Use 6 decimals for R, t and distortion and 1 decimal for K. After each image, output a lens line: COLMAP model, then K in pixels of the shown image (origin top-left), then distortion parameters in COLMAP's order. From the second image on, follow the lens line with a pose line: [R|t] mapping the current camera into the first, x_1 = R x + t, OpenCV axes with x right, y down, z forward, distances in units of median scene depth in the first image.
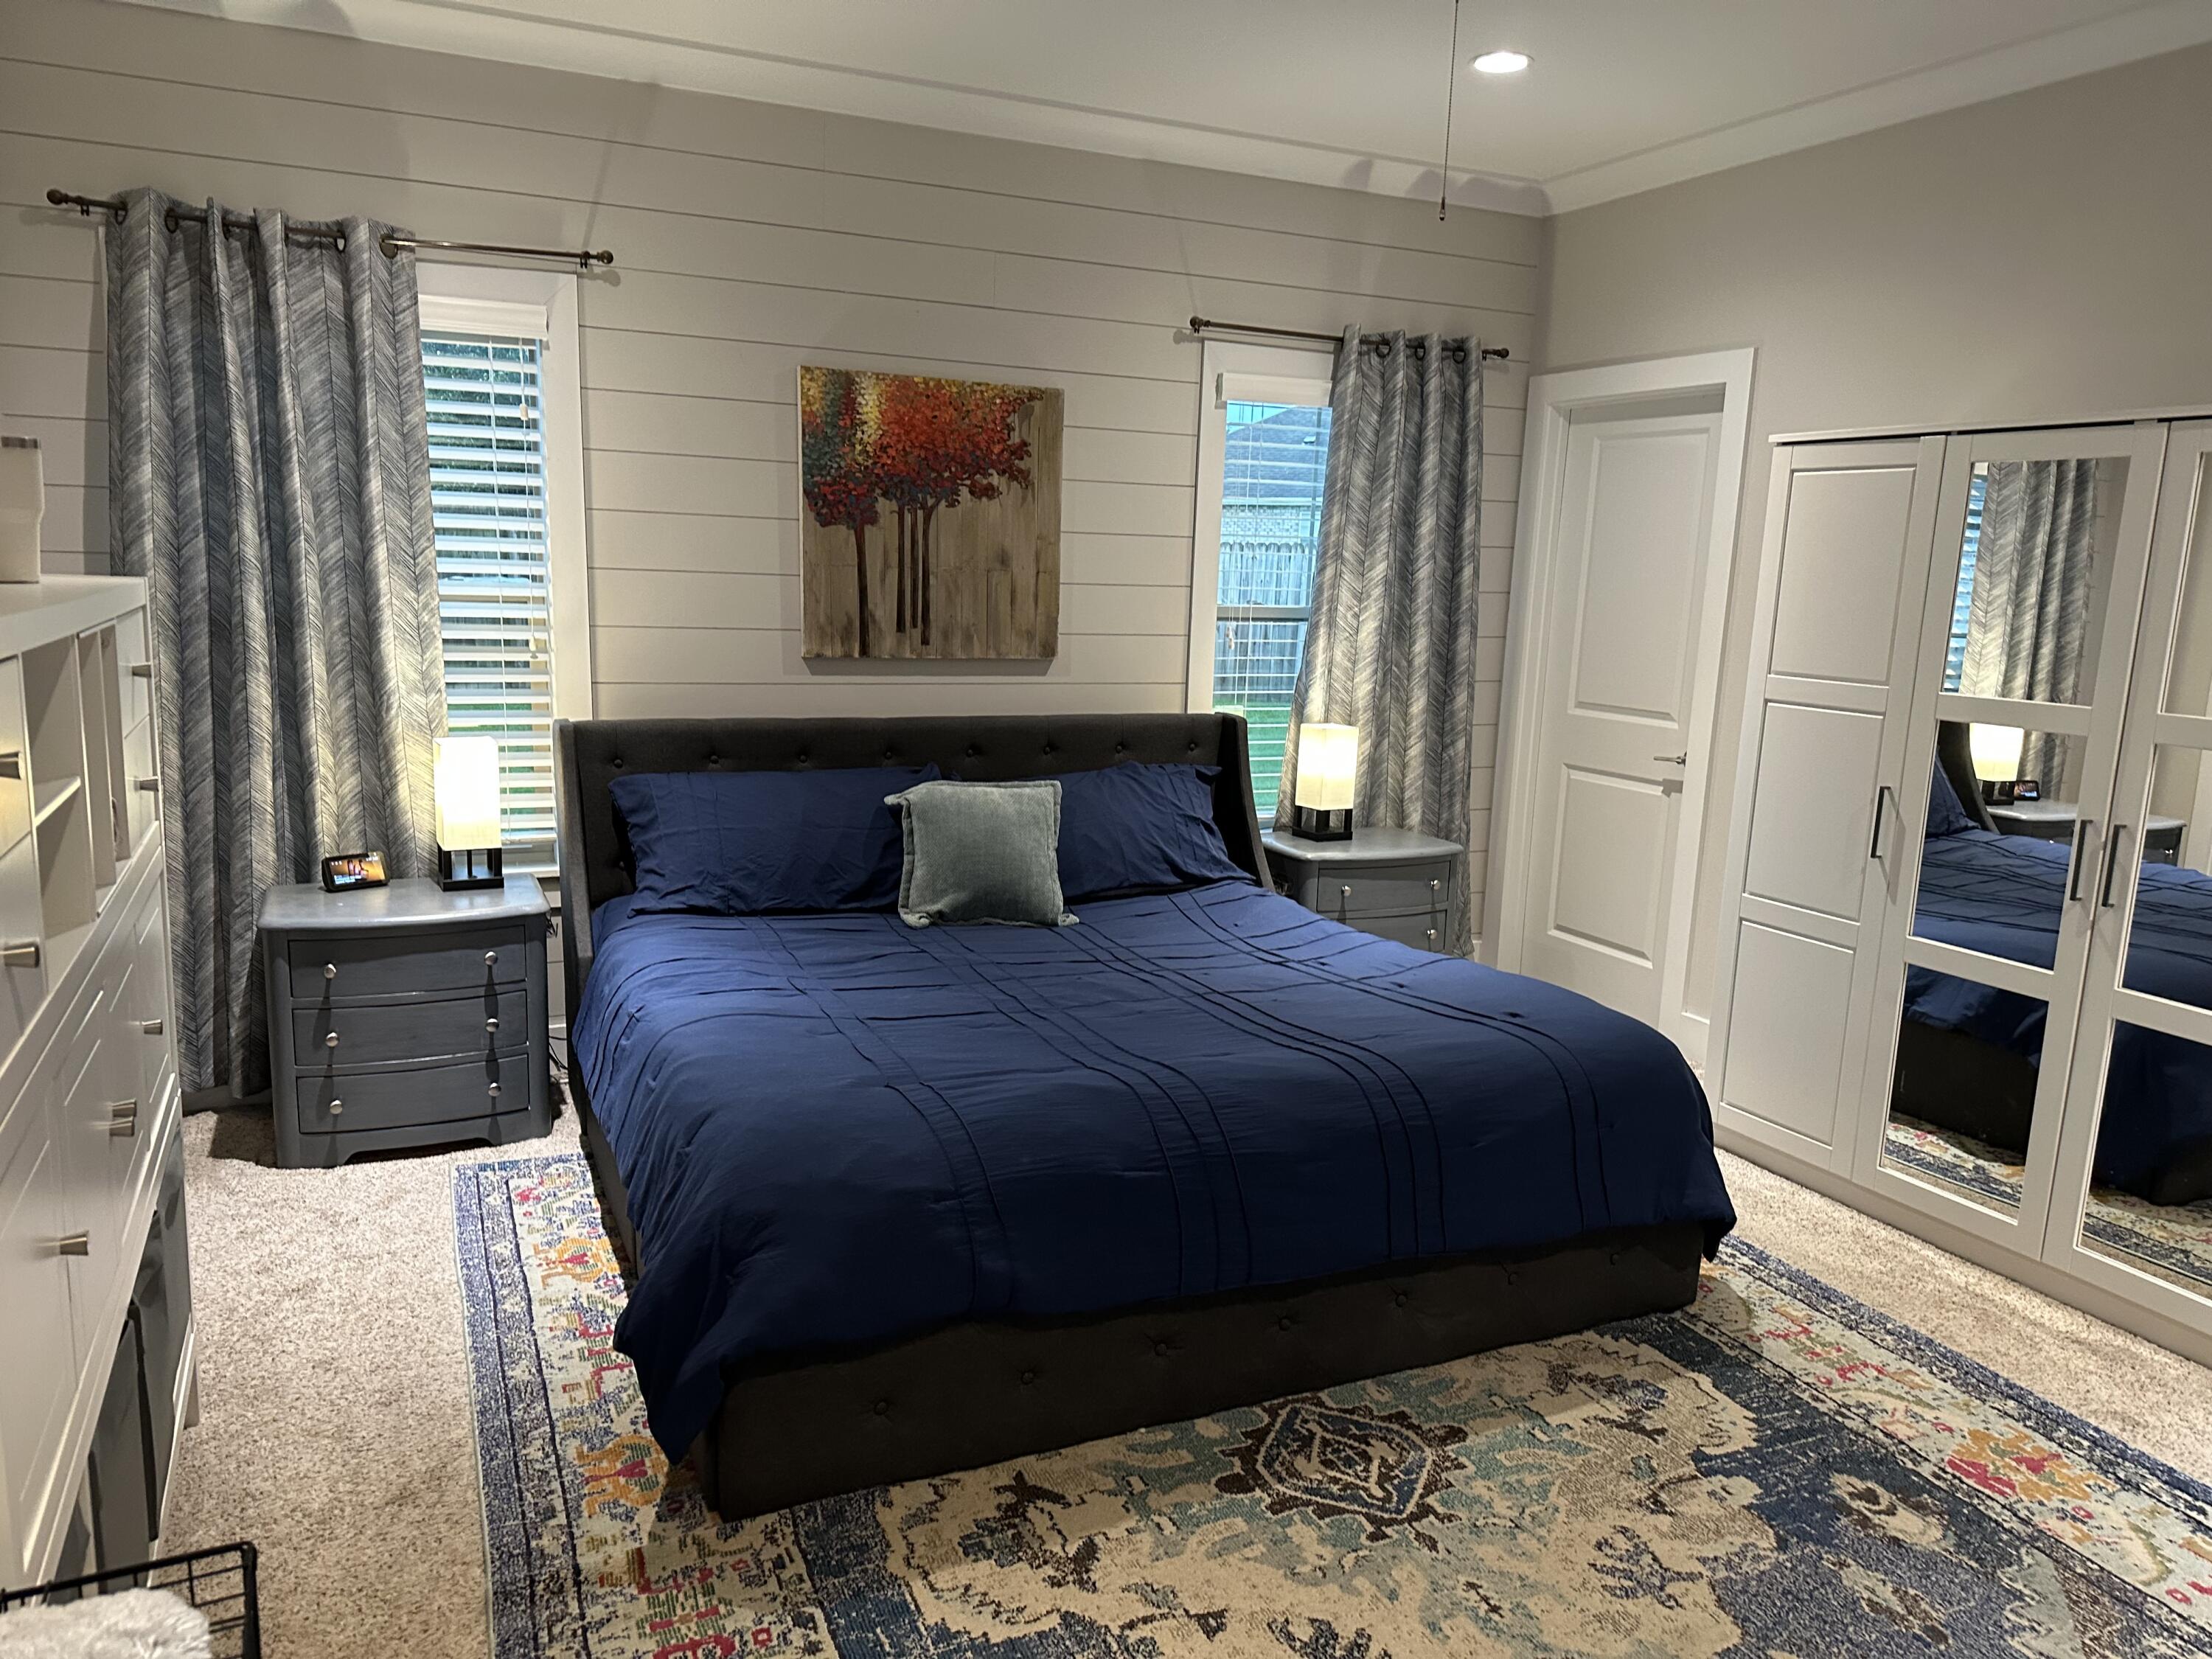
lens RADIAL K [[1602.8, 0, 1106.0], [0, 1602.8, 829.5], [0, 0, 1]] dist [0.130286, -0.284031]
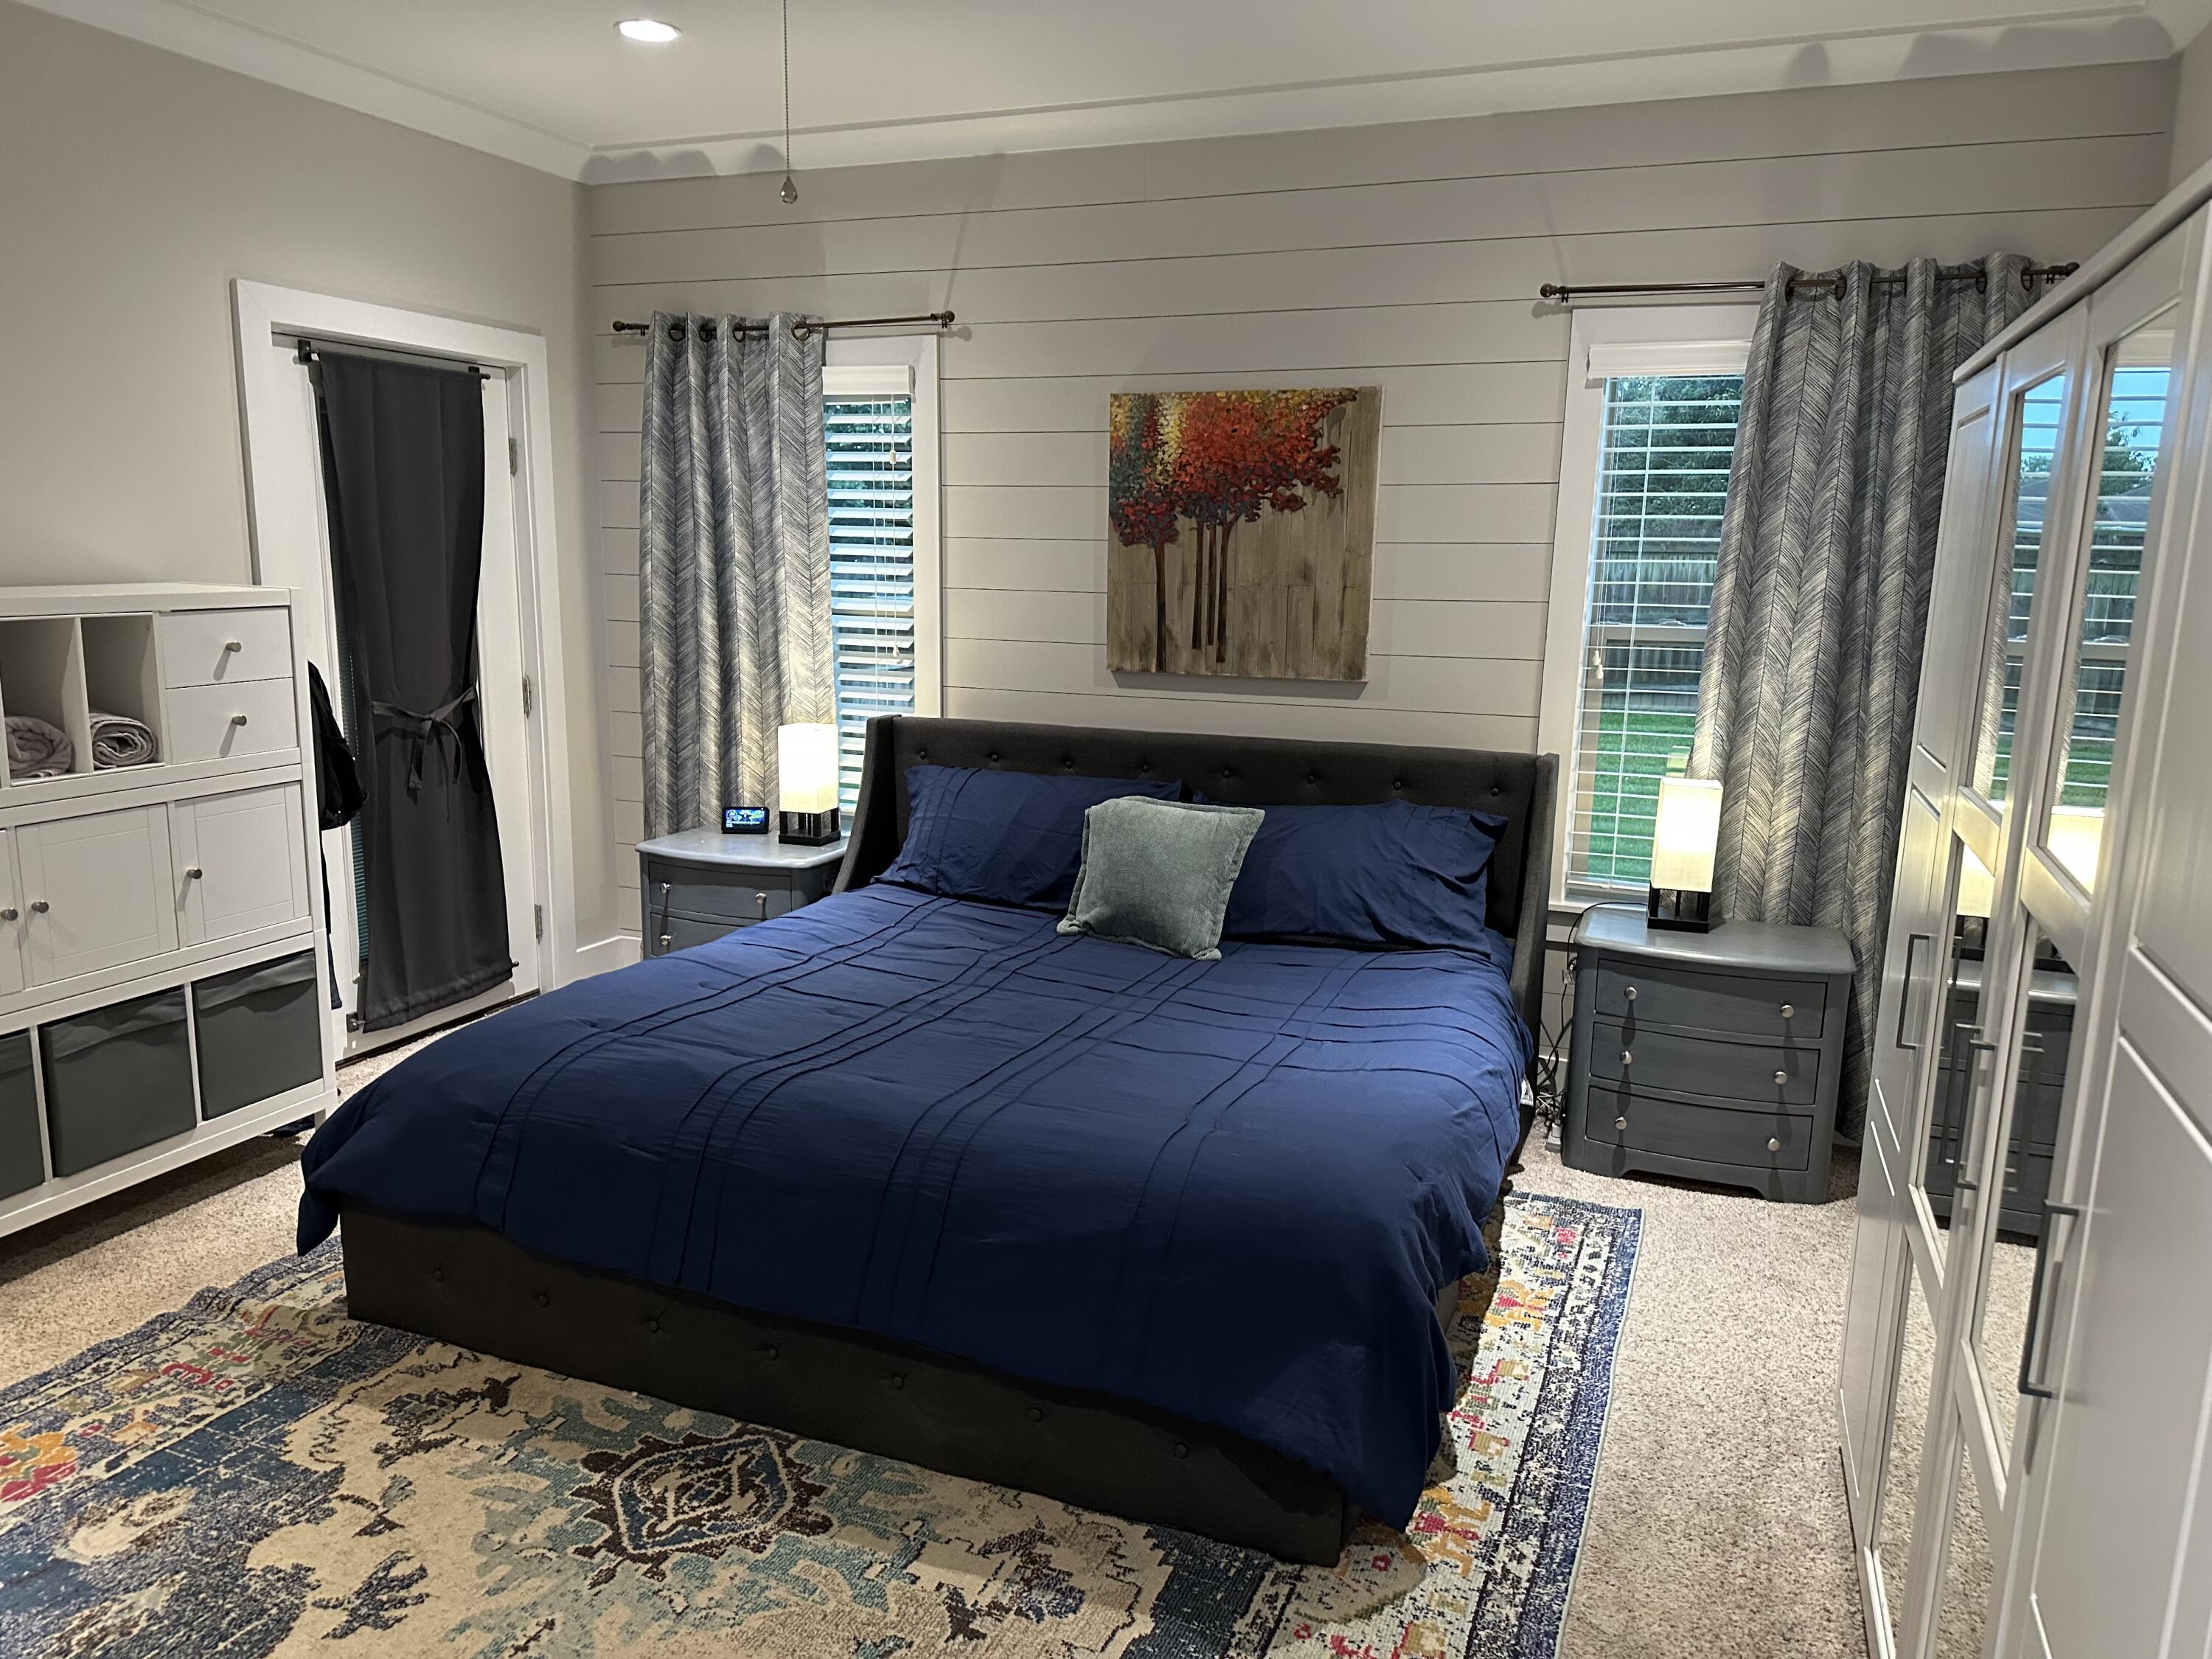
lens RADIAL K [[1572.7, 0, 1053.1], [0, 1572.7, 831.9], [0, 0, 1]] dist [0.127928, -0.218614]
pose [[0.670190, 0.110505, -0.733917, 0.561587], [-0.116569, 0.992253, 0.042955, -0.042484], [0.732978, 0.056764, 0.677880, 0.284074]]
